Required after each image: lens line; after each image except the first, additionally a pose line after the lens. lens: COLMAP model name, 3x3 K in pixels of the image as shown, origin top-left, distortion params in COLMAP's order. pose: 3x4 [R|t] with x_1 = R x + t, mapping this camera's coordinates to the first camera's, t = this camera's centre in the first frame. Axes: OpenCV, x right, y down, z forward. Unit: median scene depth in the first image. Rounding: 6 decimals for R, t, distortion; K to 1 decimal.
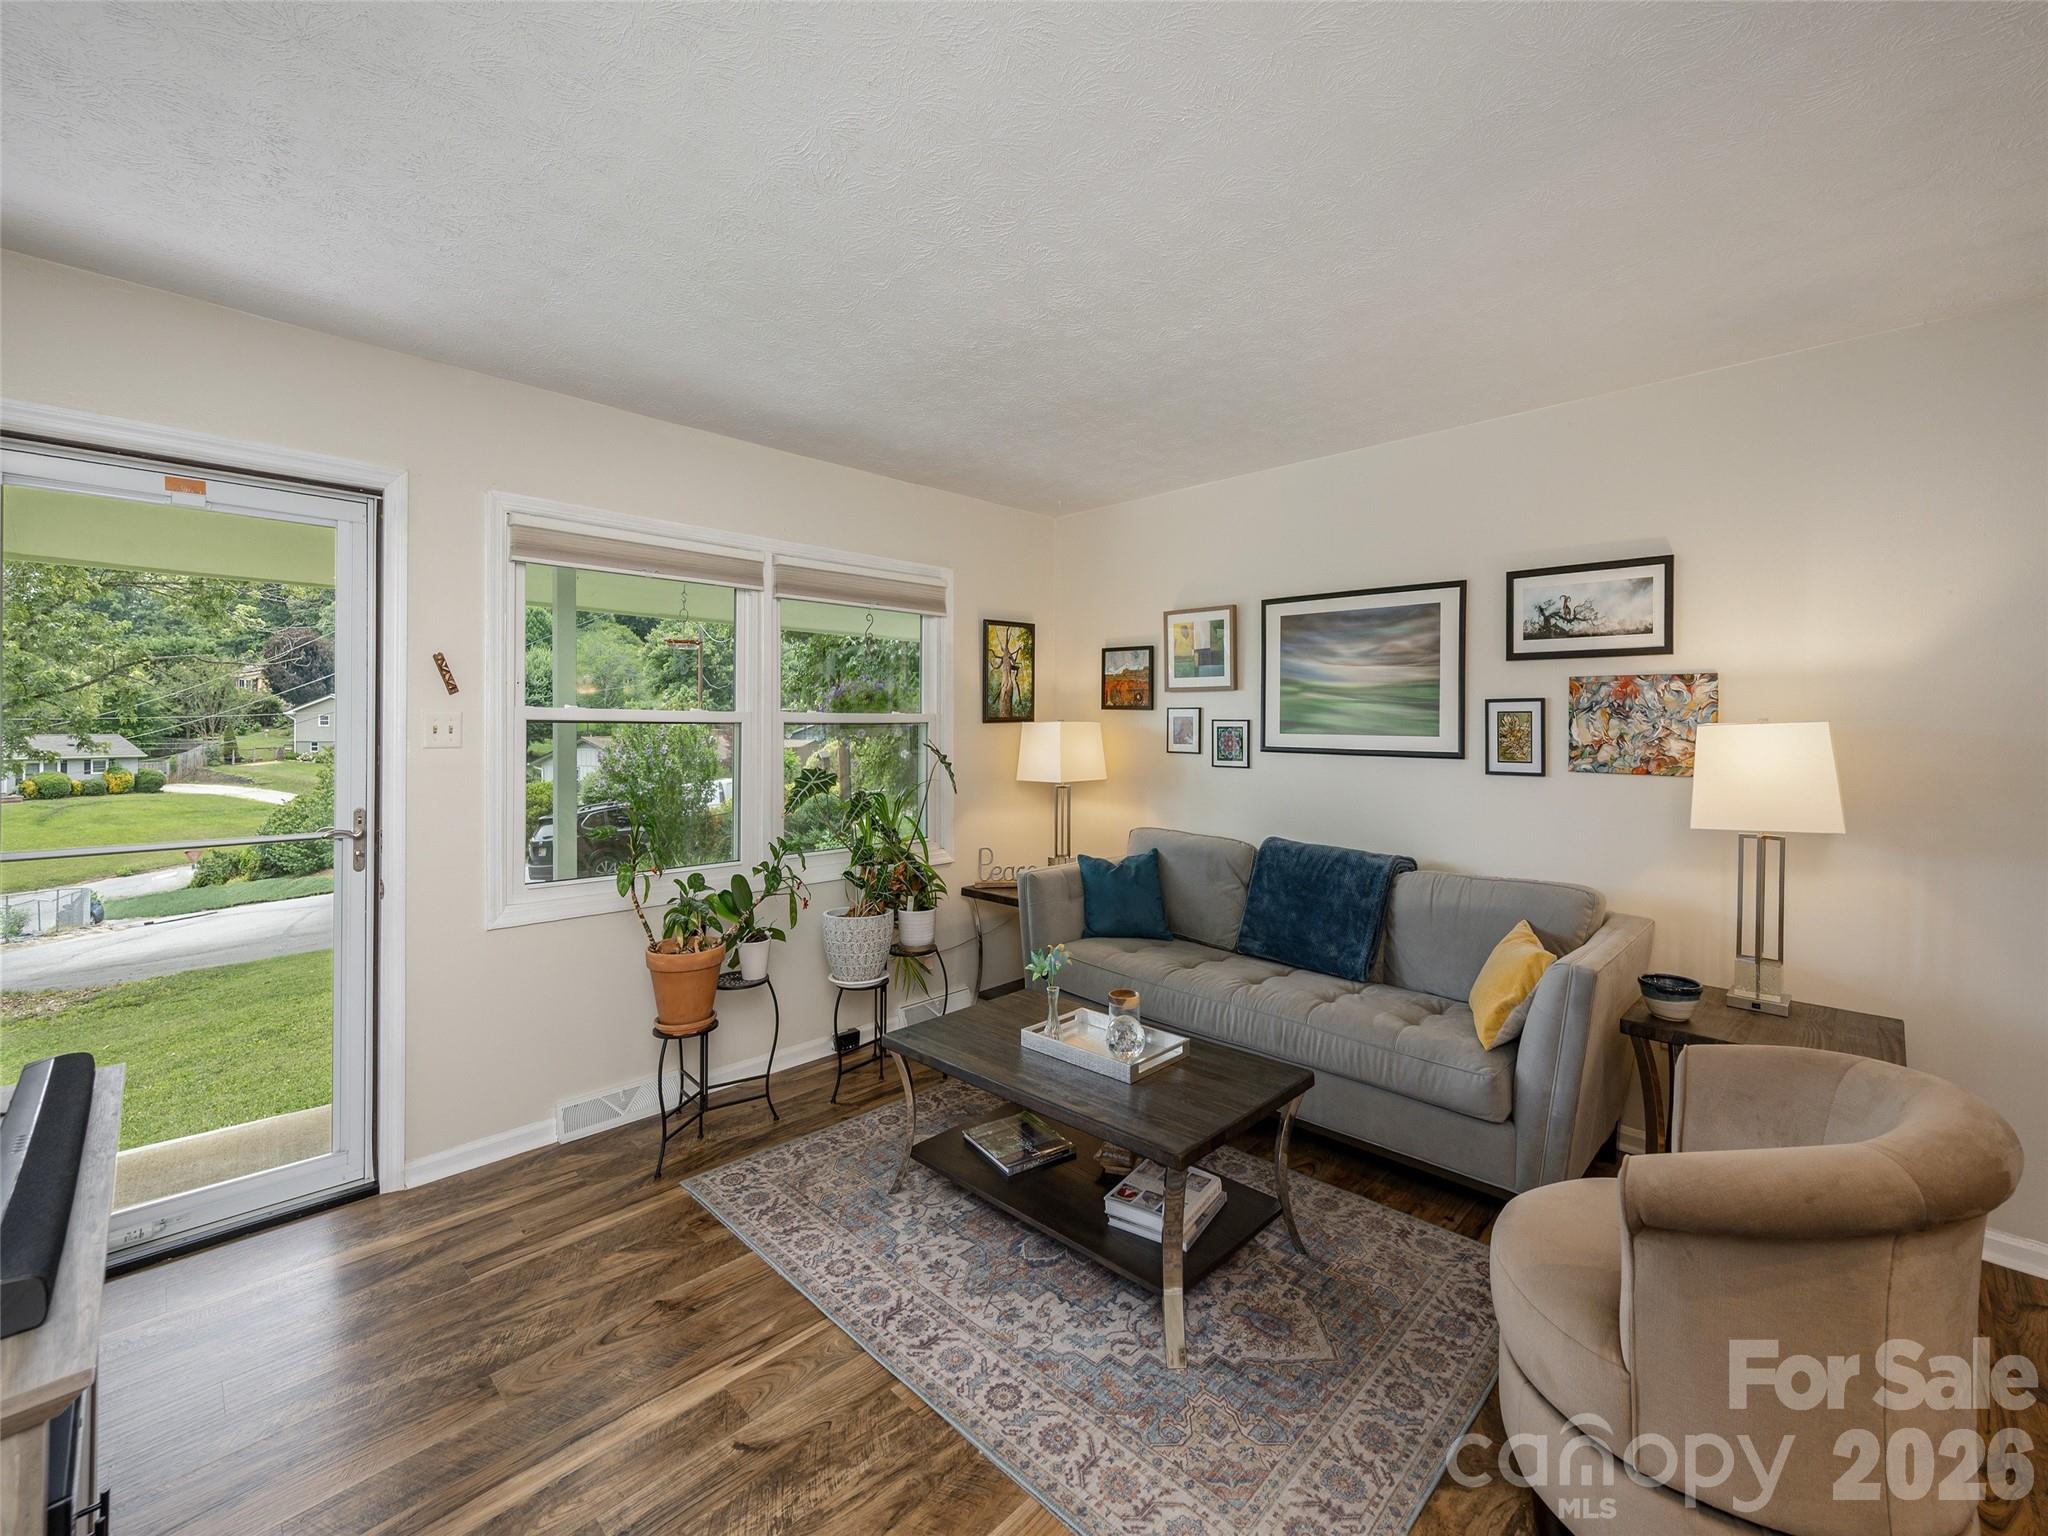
lens RADIAL K [[866.3, 0, 1140.4], [0, 866.3, 718.7], [0, 0, 1]] dist [0.022328, 0.001607]
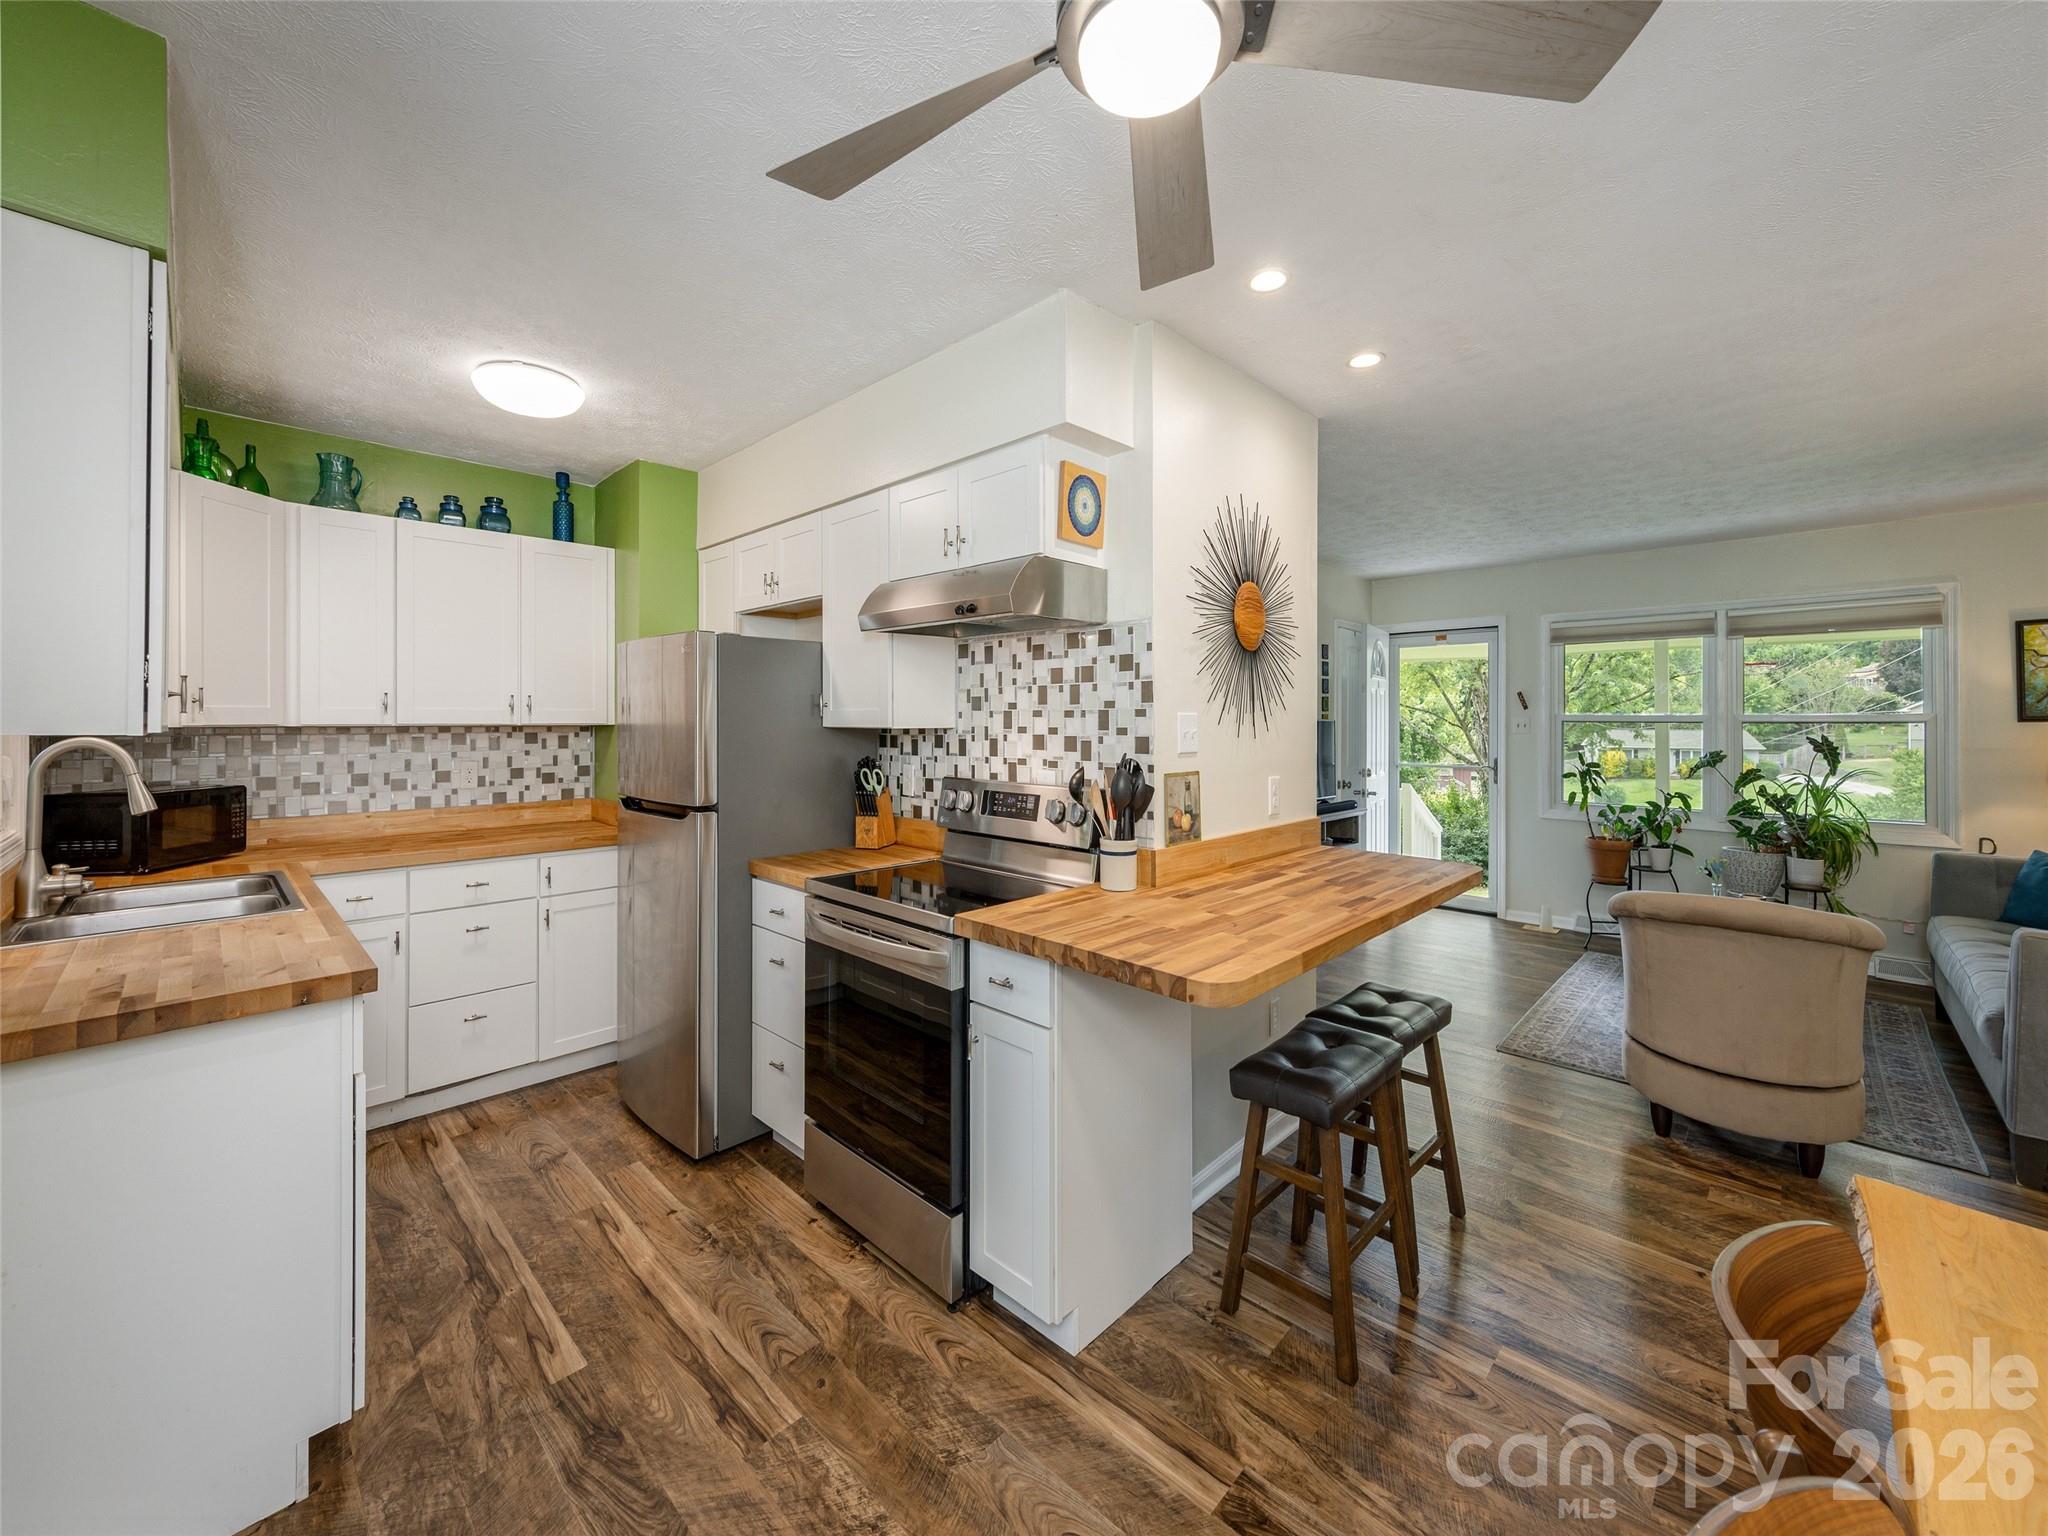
lens RADIAL K [[817.9, 0, 952.9], [0, 817.9, 713.2], [0, 0, 1]] dist [0.003044, 0.001289]
pose [[-0.064039, -0.009574, -0.997901, 1.180873], [0.004713, 0.999940, -0.009896, -0.003086], [0.997936, -0.005337, -0.063990, -0.206098]]
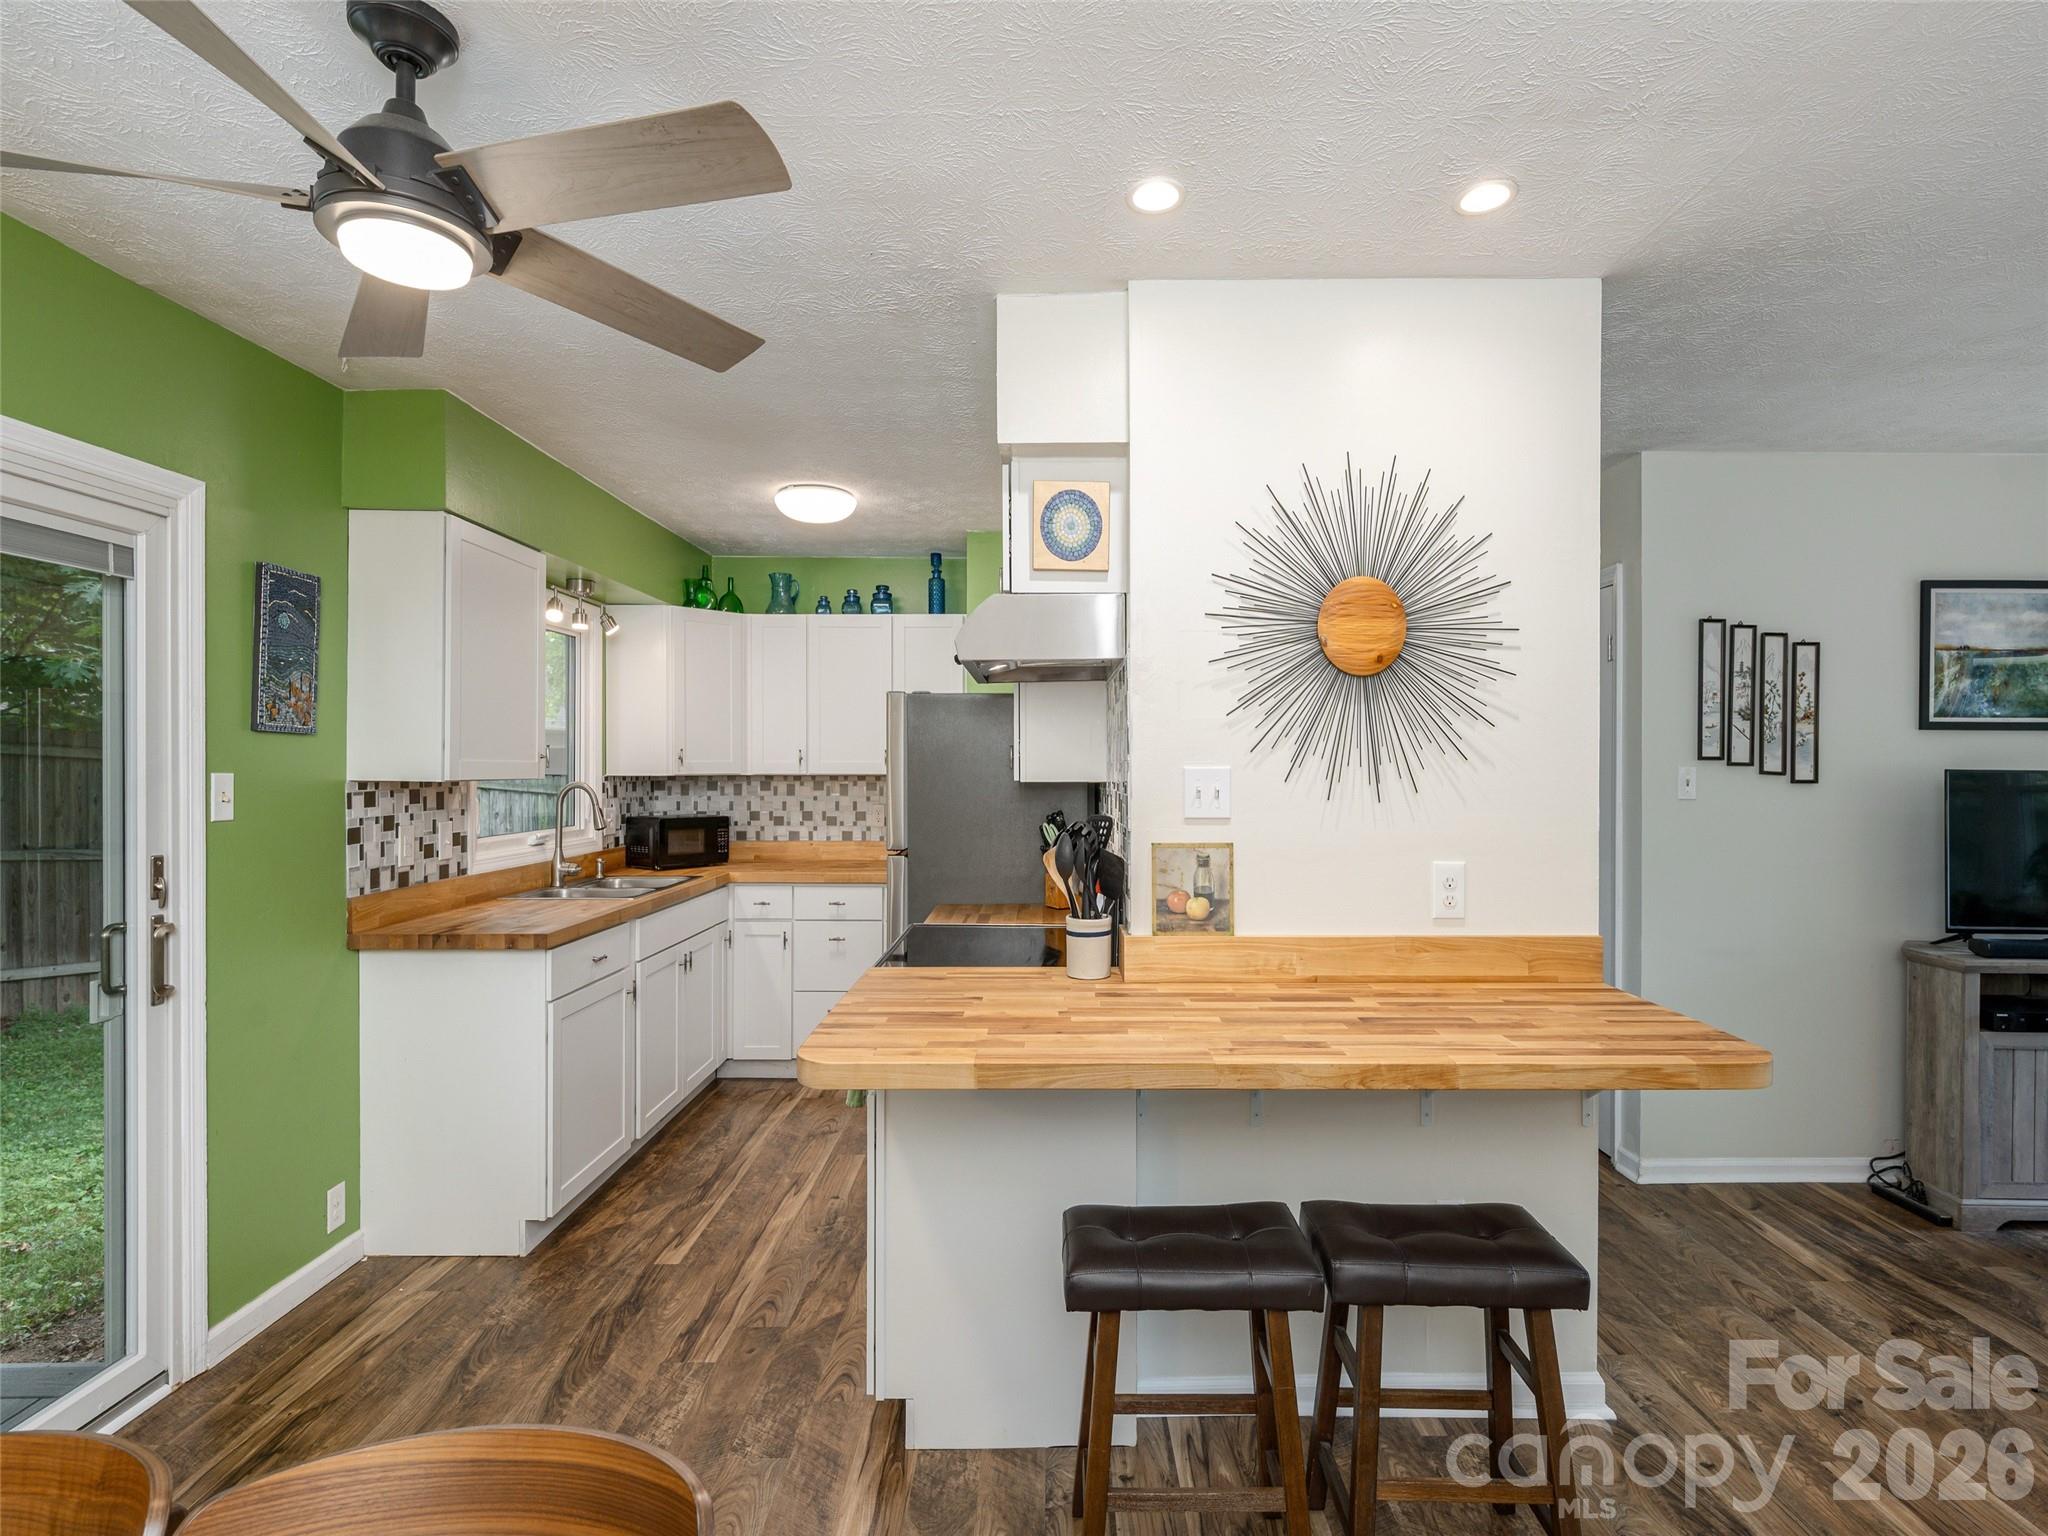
lens RADIAL K [[915.2, 0, 1049.5], [0, 915.2, 773.6], [0, 0, 1]] dist [0.007635, -0.003735]
pose [[-0.733191, 0.000208, -0.680023, 0.952692], [-0.000739, 0.999999, 0.001102, -0.005255], [0.680022, 0.001311, -0.733190, 0.325279]]
